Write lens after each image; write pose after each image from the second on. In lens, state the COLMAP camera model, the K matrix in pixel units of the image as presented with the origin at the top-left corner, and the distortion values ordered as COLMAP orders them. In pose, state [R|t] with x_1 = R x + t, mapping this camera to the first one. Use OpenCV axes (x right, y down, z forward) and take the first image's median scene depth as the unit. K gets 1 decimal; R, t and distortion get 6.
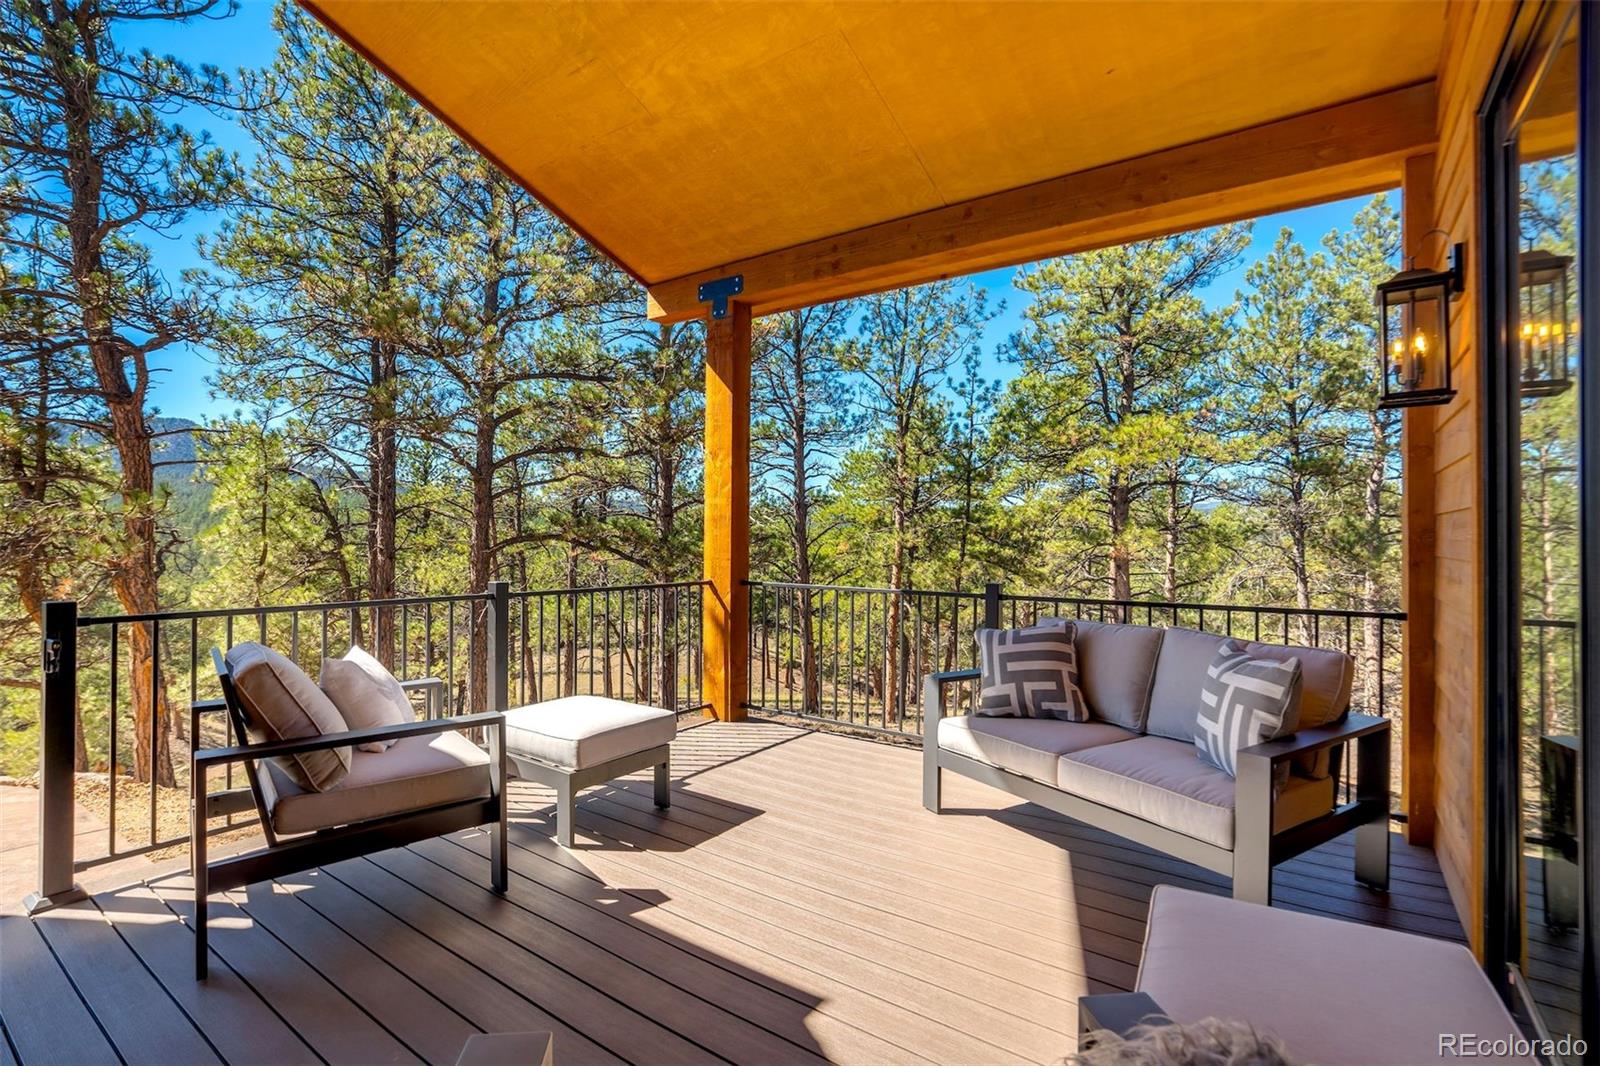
lens RADIAL K [[756.5, 0, 799.3], [0, 756.5, 539.0], [0, 0, 1]] dist [-0.004402, -0.000459]
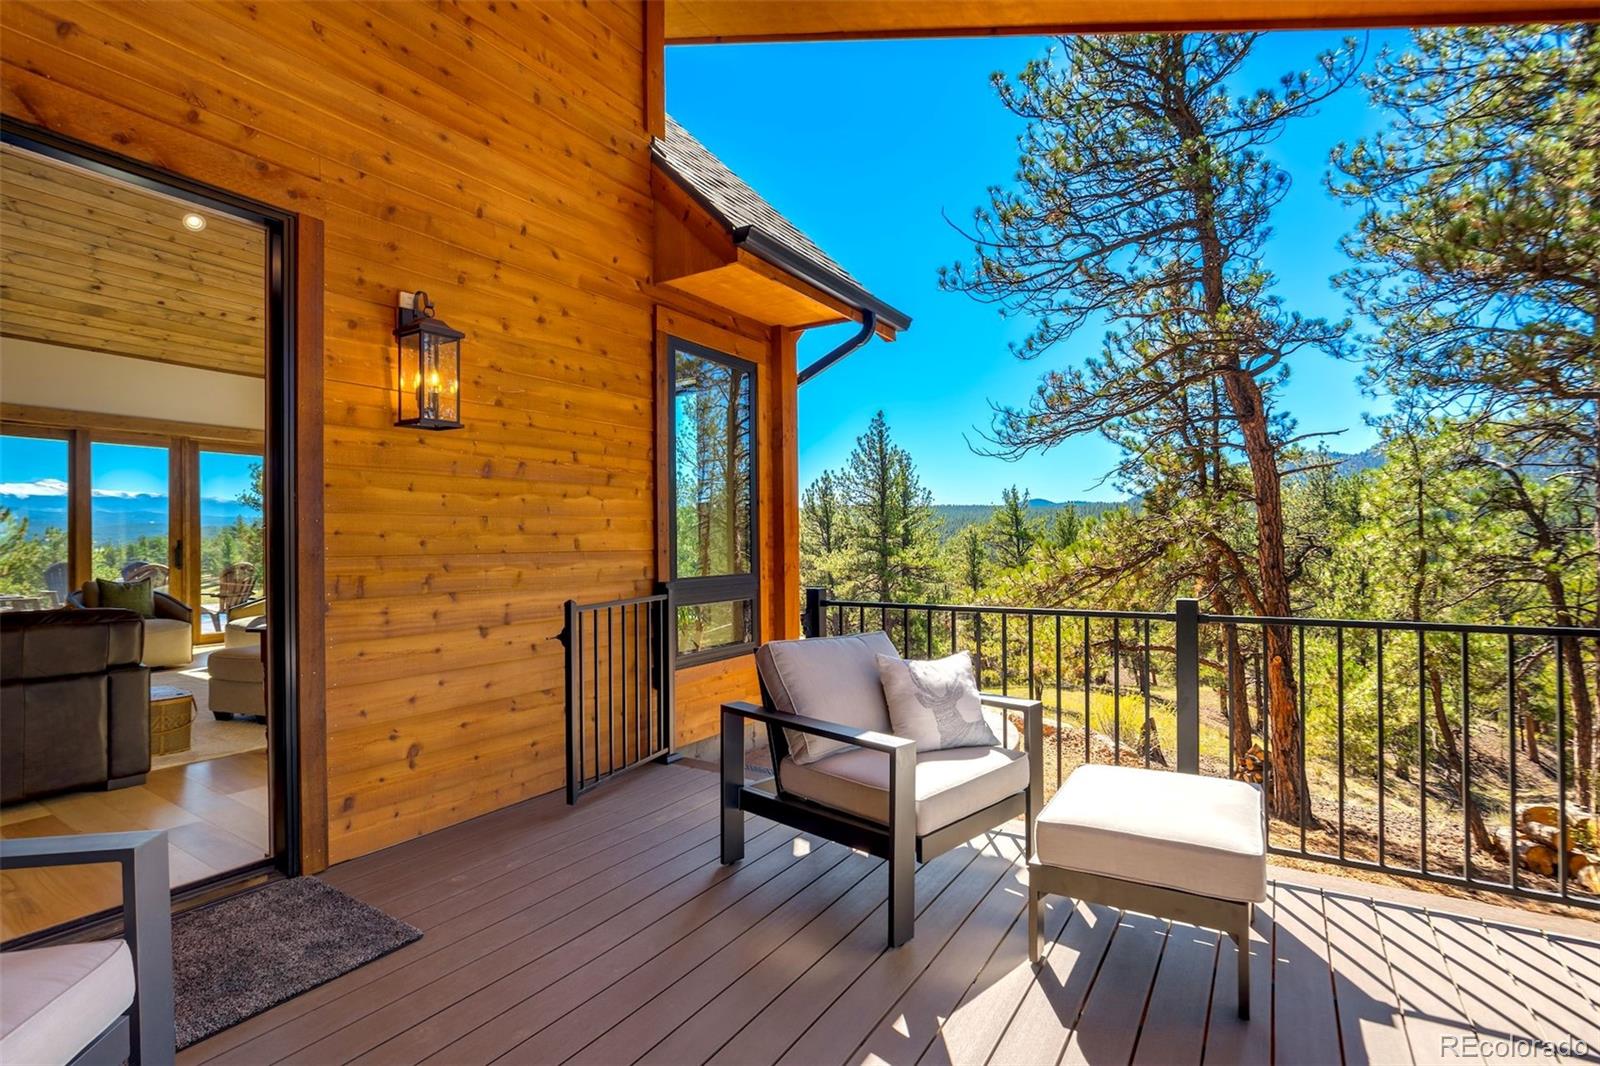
lens RADIAL K [[756.5, 0, 800.5], [0, 756.5, 530.7], [0, 0, 1]] dist [-0.004402, -0.000459]
pose [[0.079807, -0.026609, -0.996455, 0.148199], [0.006955, 0.999634, -0.026136, 0.003673], [0.996786, -0.004845, 0.079963, 0.255608]]
